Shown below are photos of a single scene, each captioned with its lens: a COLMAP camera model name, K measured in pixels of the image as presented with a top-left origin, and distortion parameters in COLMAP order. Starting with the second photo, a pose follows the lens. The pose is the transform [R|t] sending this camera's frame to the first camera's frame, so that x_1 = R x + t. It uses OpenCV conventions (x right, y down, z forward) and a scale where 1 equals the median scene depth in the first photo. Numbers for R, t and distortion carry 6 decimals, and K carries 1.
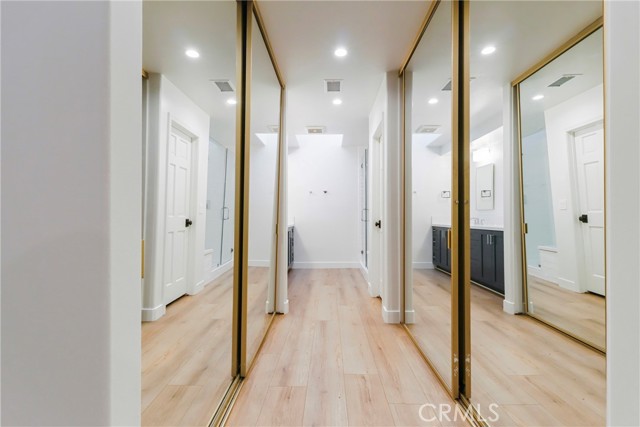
lens RADIAL K [[295.5, 0, 319.4], [0, 295.5, 212.6], [0, 0, 1]] dist [-0.000882, -0.000283]
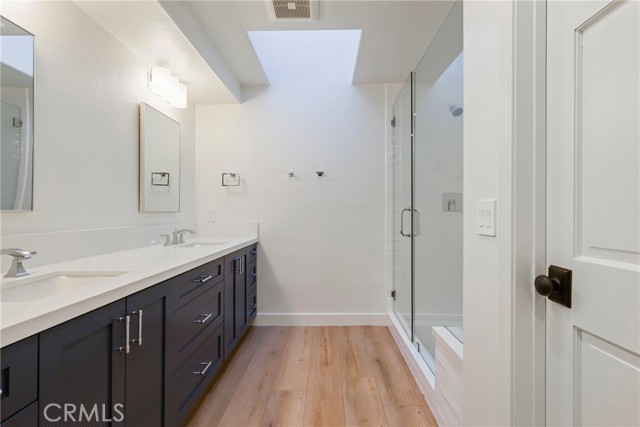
lens RADIAL K [[295.5, 0, 320.4], [0, 295.5, 213.9], [0, 0, 1]] dist [-0.000882, -0.000283]
pose [[0.999934, 0.003938, 0.010751, 0.014722], [-0.003964, 0.999989, 0.002387, -0.003646], [-0.010742, -0.002430, 0.999939, 0.497255]]
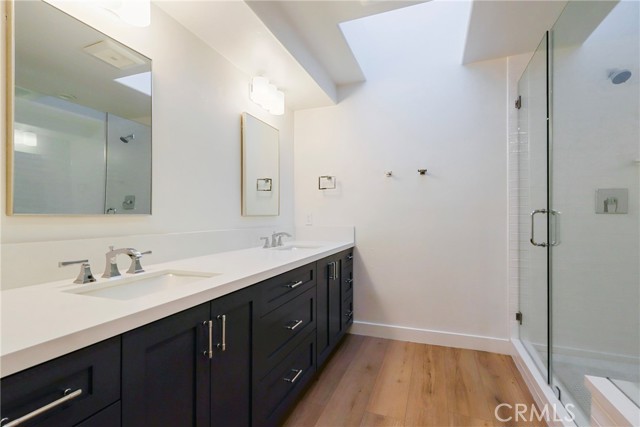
lens RADIAL K [[295.5, 0, 321.6], [0, 295.5, 217.0], [0, 0, 1]] dist [-0.000882, -0.000283]
pose [[0.946284, 0.002897, -0.323322, 0.019284], [-0.002341, 0.999995, 0.002109, -0.003382], [0.323327, -0.001239, 0.946286, 0.528152]]
